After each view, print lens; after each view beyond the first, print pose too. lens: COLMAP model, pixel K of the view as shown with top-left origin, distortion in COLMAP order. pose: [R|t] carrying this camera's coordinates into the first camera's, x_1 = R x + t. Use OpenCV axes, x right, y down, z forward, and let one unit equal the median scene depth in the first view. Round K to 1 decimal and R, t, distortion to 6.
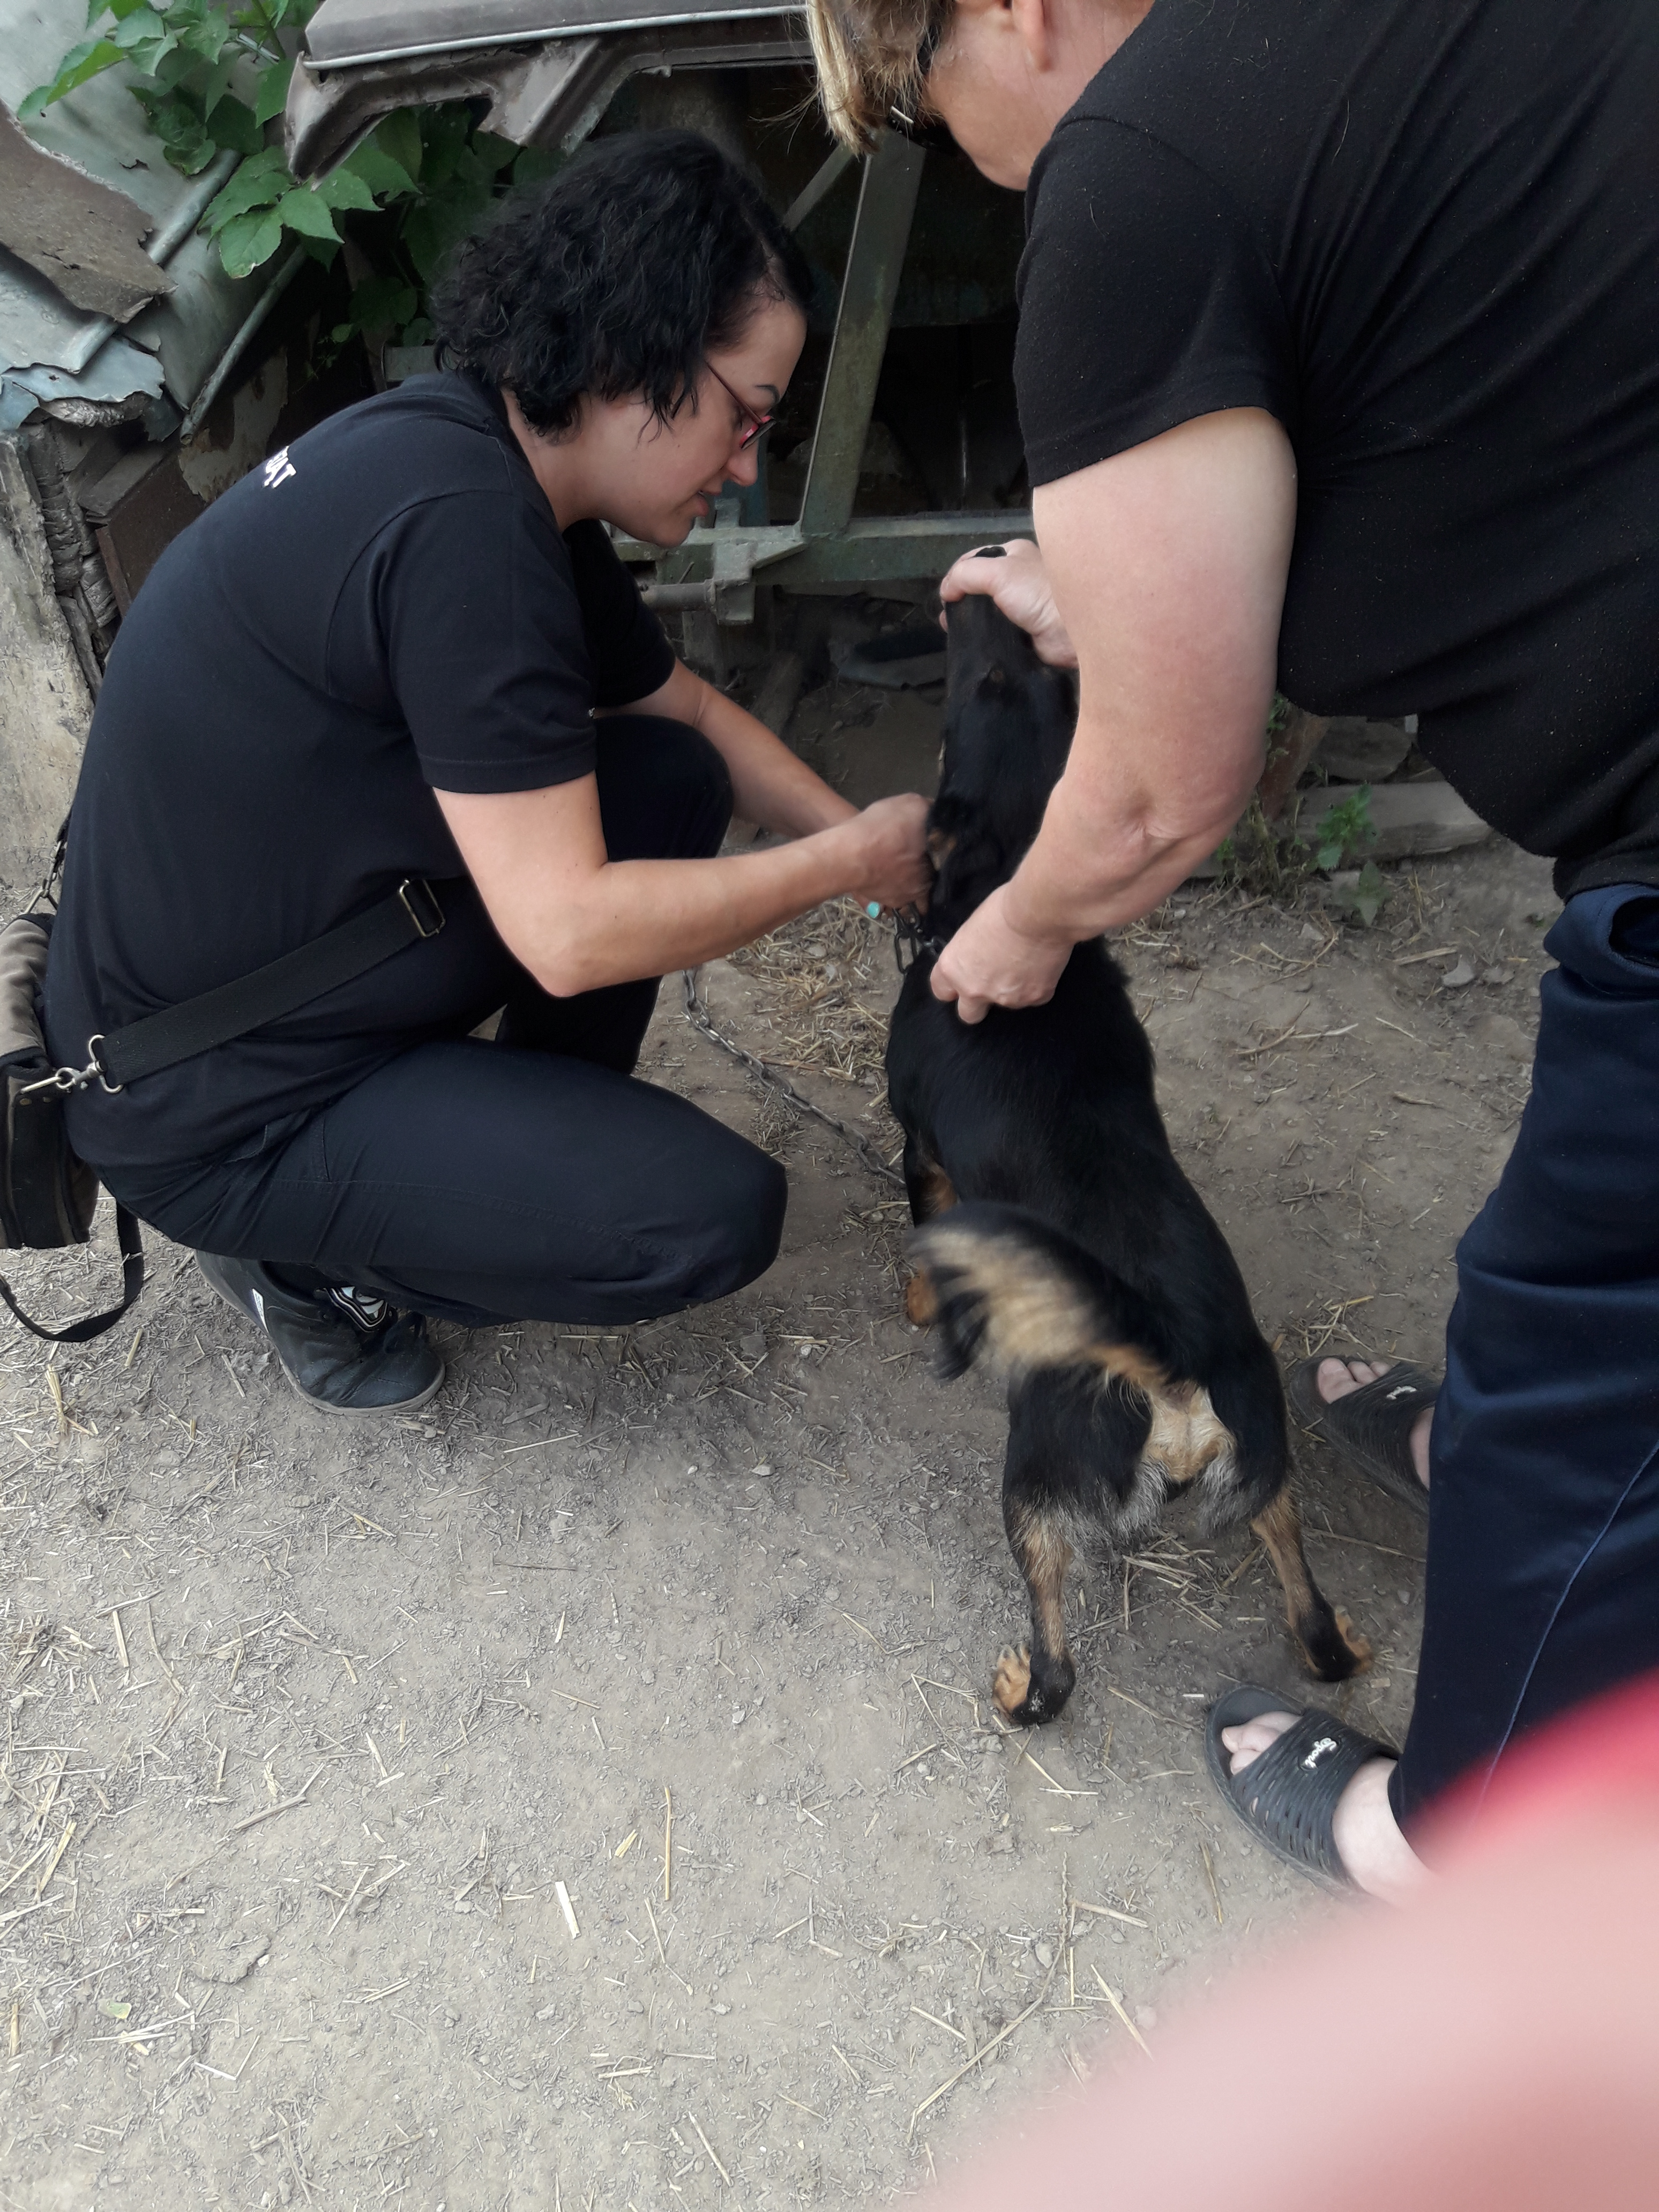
lens RADIAL K [[1983.8, 0, 785.3], [0, 1983.8, 1116.5], [0, 0, 1]] dist [0.070659, -0.095652]
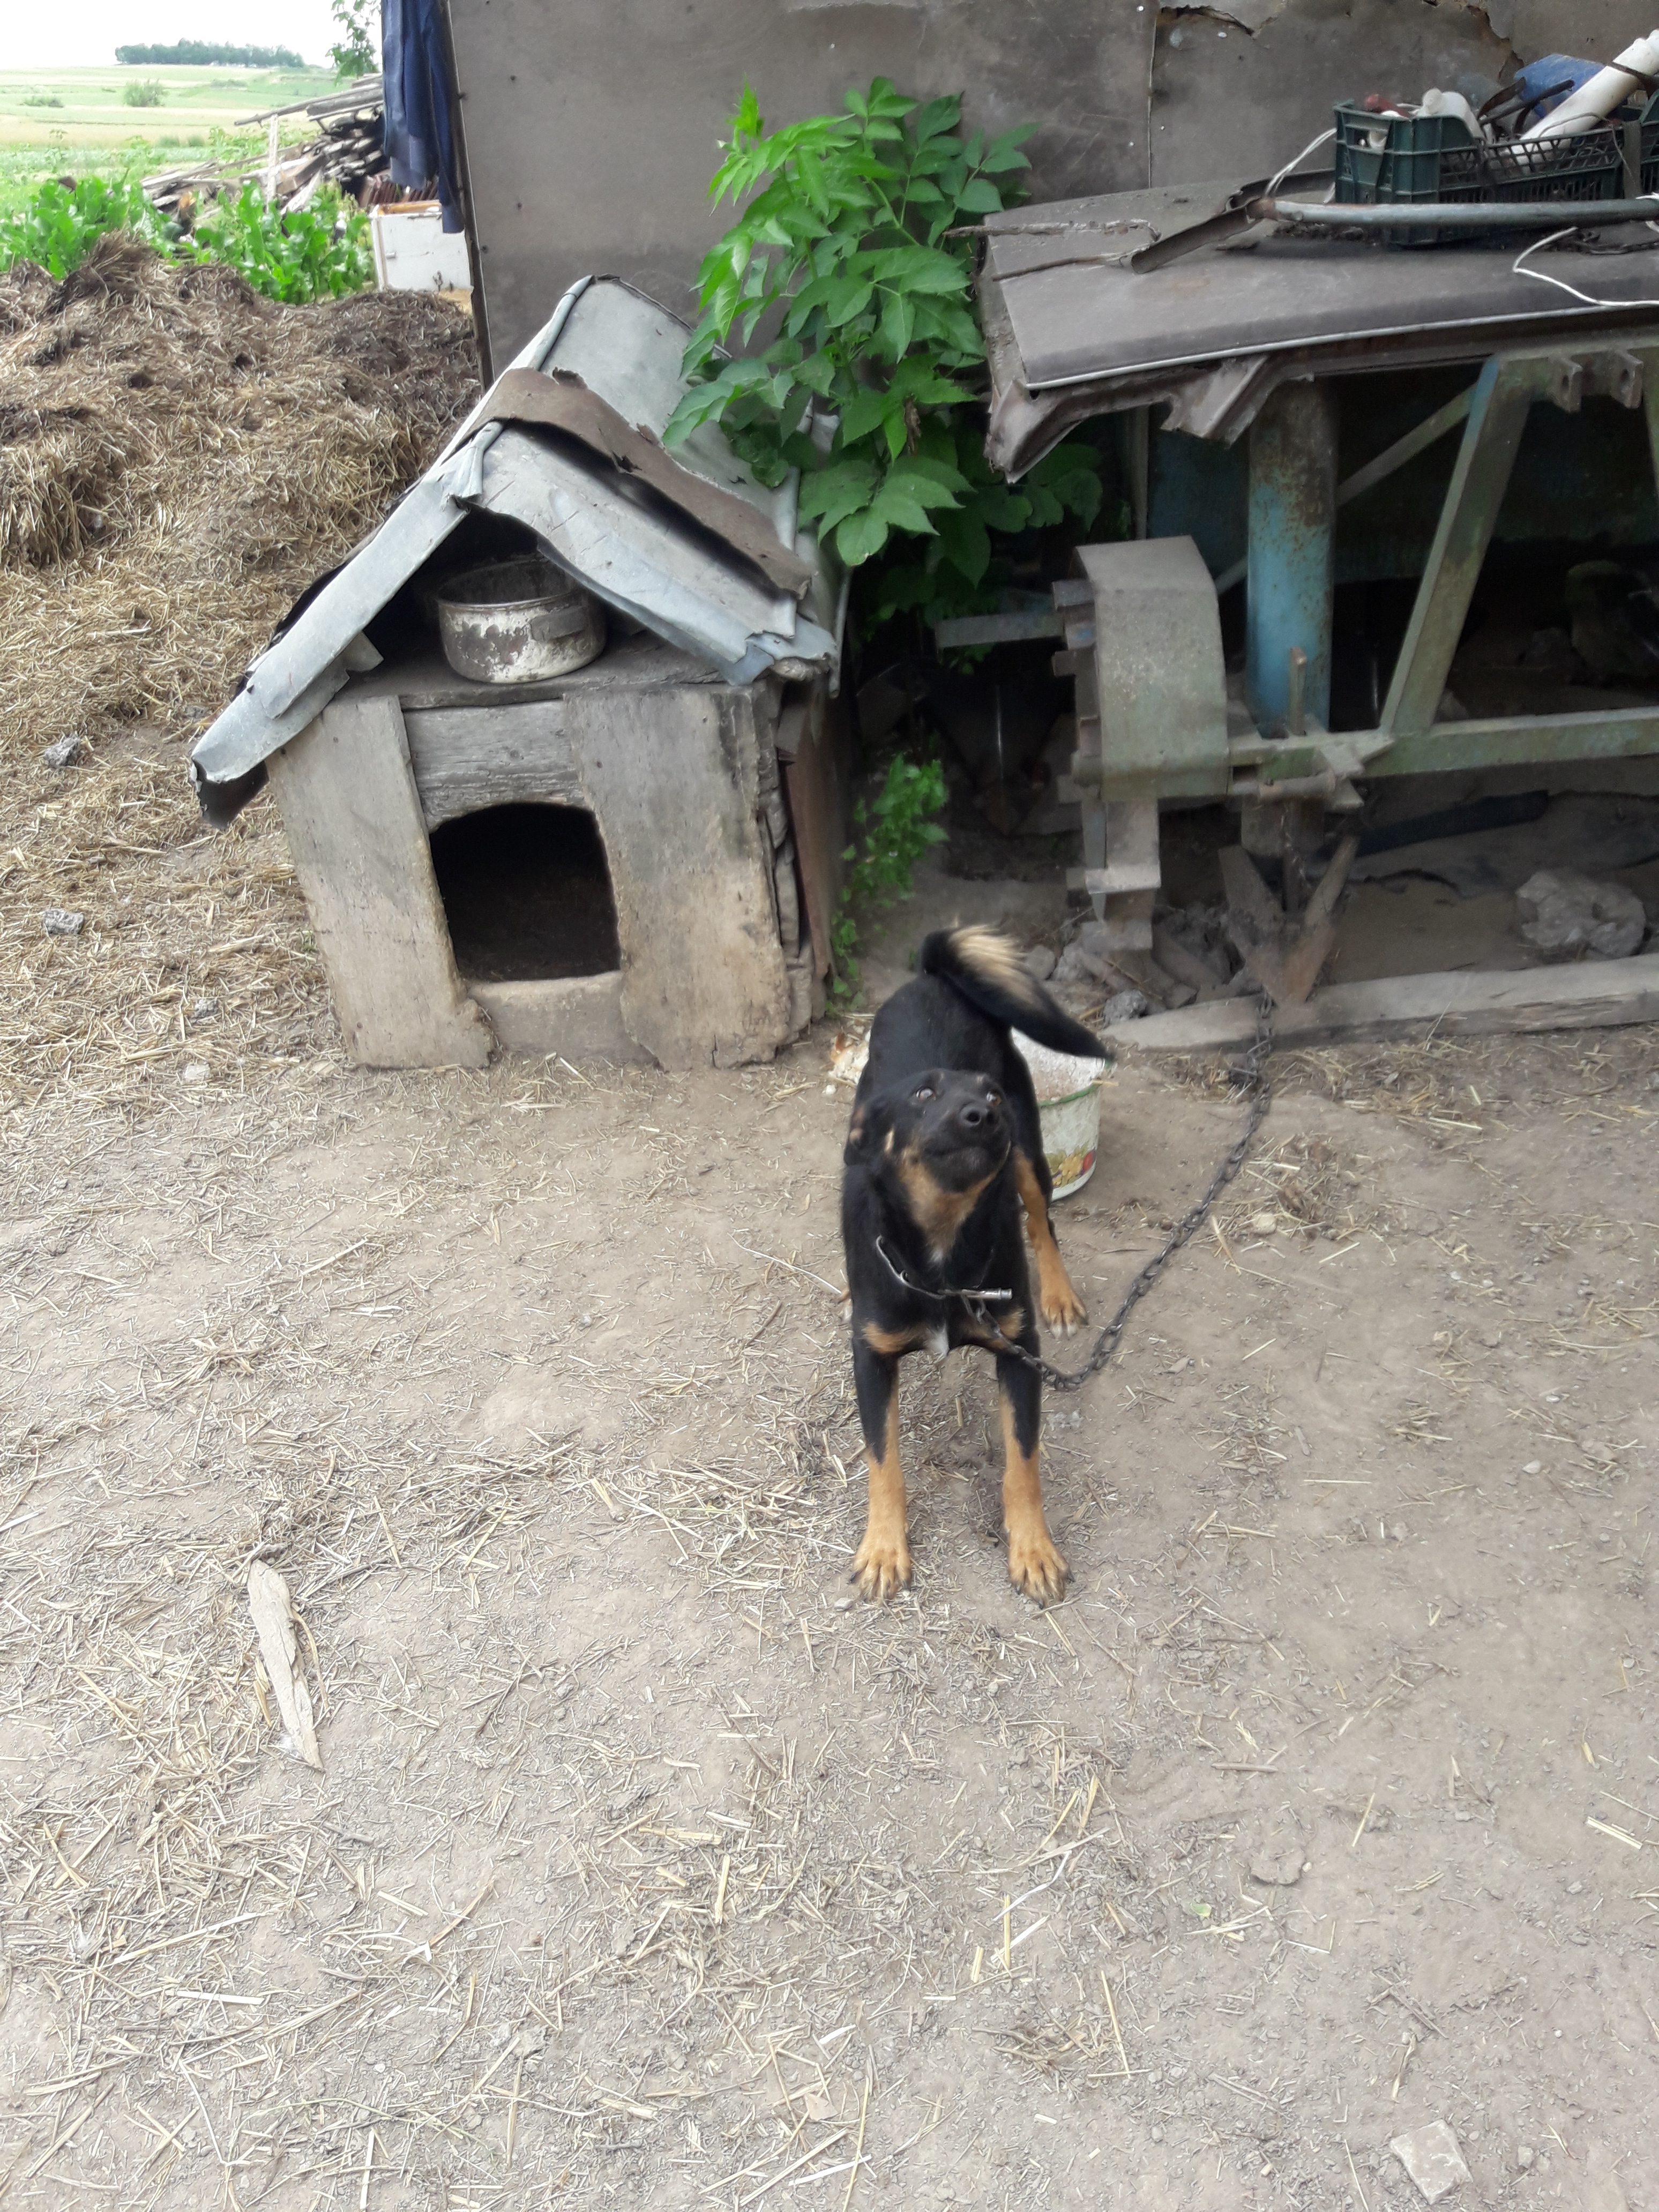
lens RADIAL K [[1983.8, 0, 836.7], [0, 1983.8, 1129.3], [0, 0, 1]] dist [0.070659, -0.095652]
pose [[0.998809, -0.046531, 0.014692, -0.393147], [0.048111, 0.989358, -0.137315, 0.101232], [-0.008147, 0.137859, 0.990418, -0.171876]]
